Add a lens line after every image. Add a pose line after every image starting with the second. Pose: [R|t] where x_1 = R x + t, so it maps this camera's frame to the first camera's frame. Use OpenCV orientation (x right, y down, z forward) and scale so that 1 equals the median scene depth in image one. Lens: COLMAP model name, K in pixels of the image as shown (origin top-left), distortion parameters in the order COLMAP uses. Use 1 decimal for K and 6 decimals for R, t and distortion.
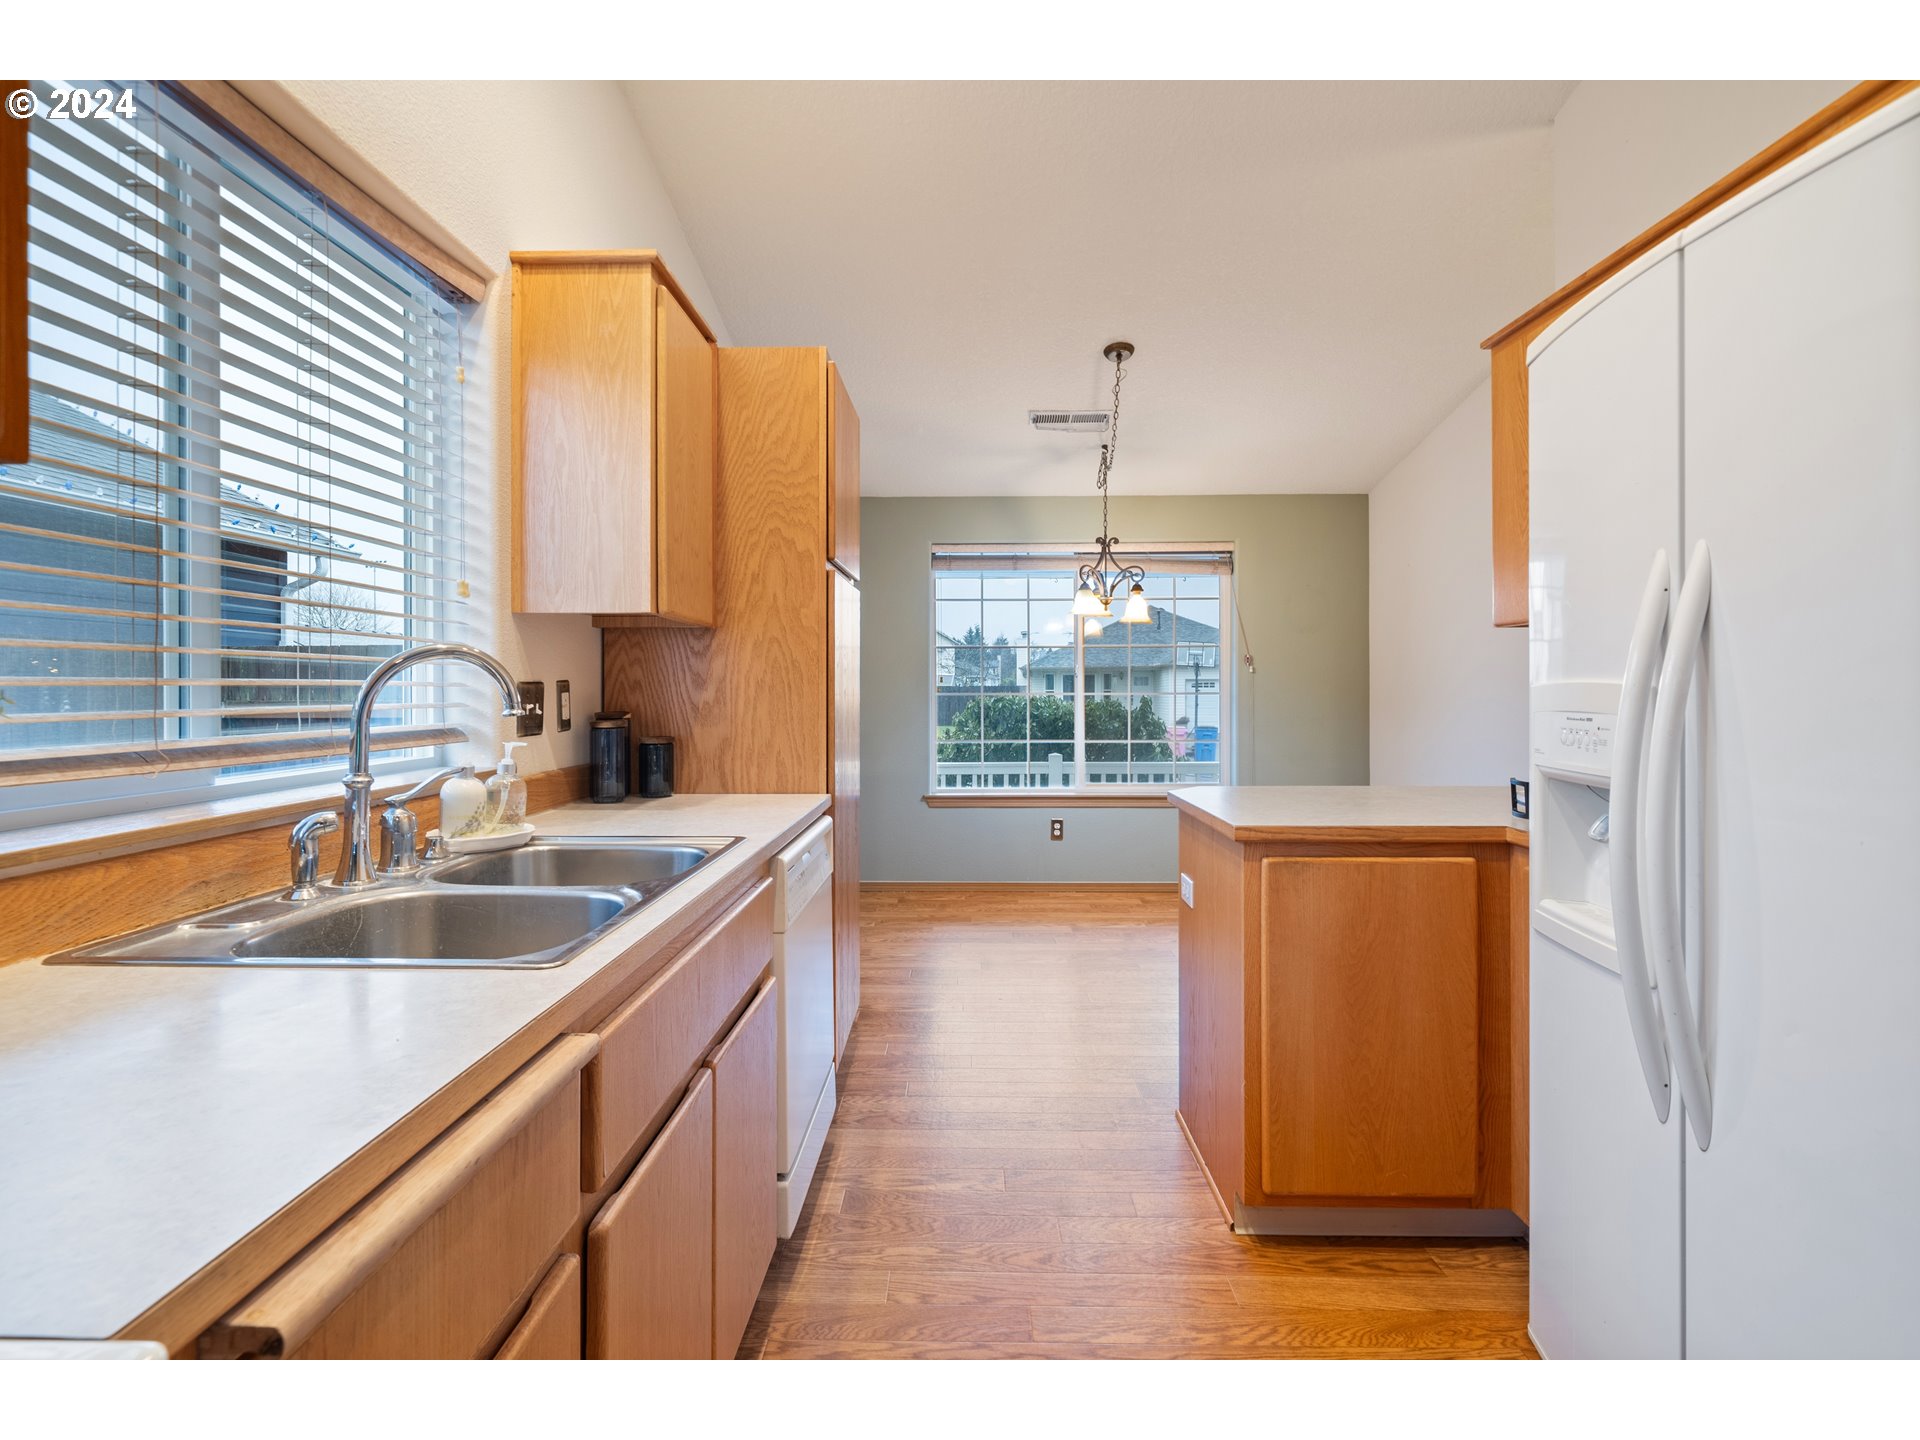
lens RADIAL K [[952.3, 0, 969.8], [0, 952.3, 684.4], [0, 0, 1]] dist [0.000996, 0.000054]
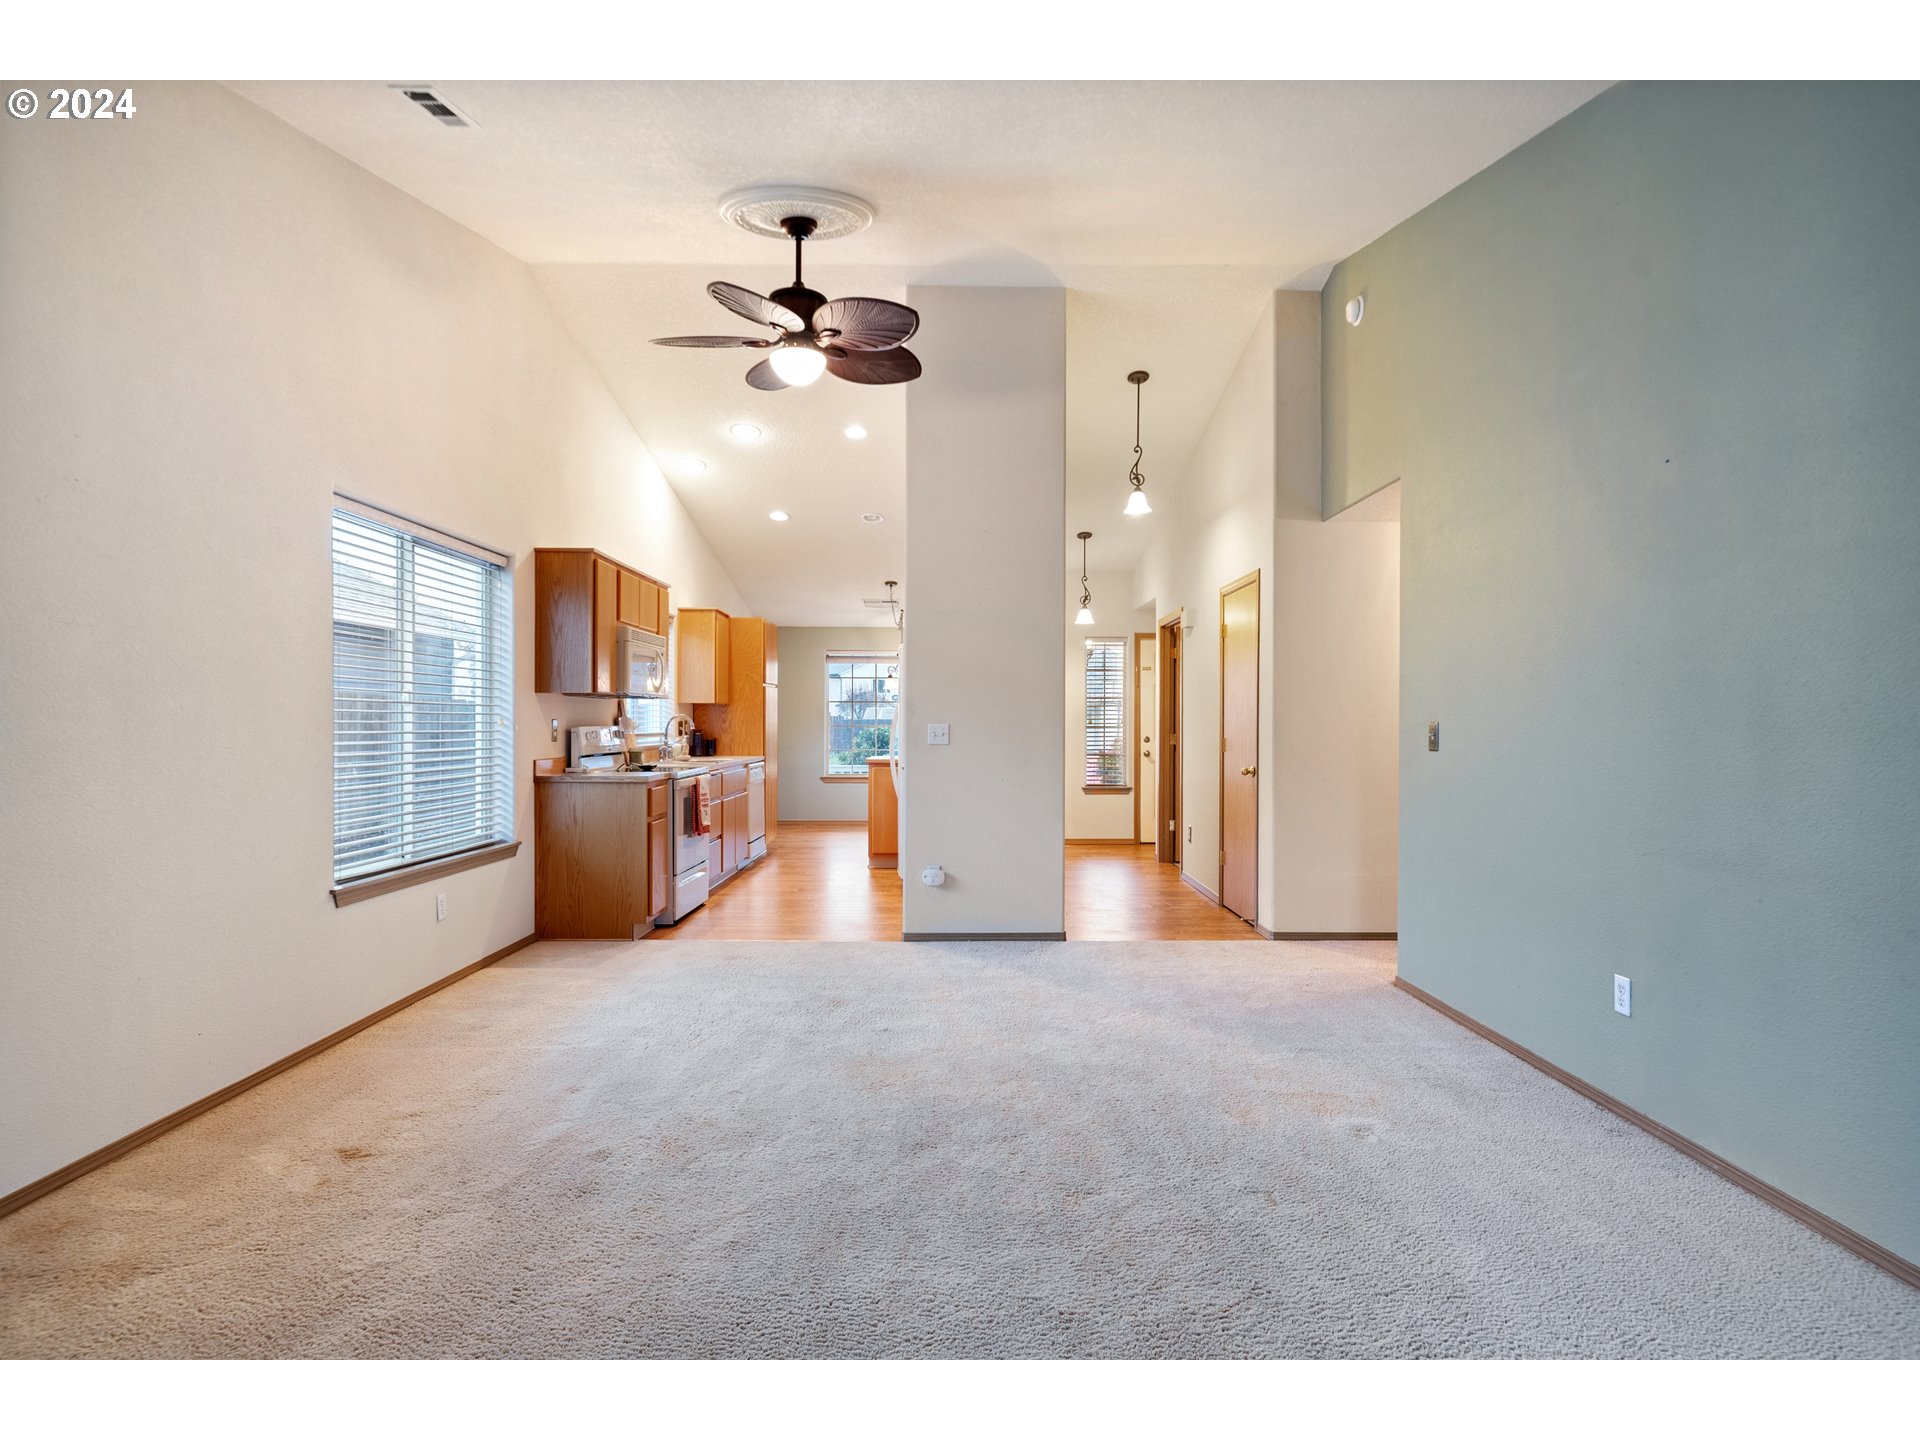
lens RADIAL K [[997.3, 0, 966.3], [0, 997.3, 736.9], [0, 0, 1]] dist [0.001233, 0.000439]
pose [[0.999758, 0.009018, 0.020042, 0.514185], [-0.009396, 0.999779, 0.018817, -0.022837], [-0.019868, -0.019001, 0.999622, -2.620594]]
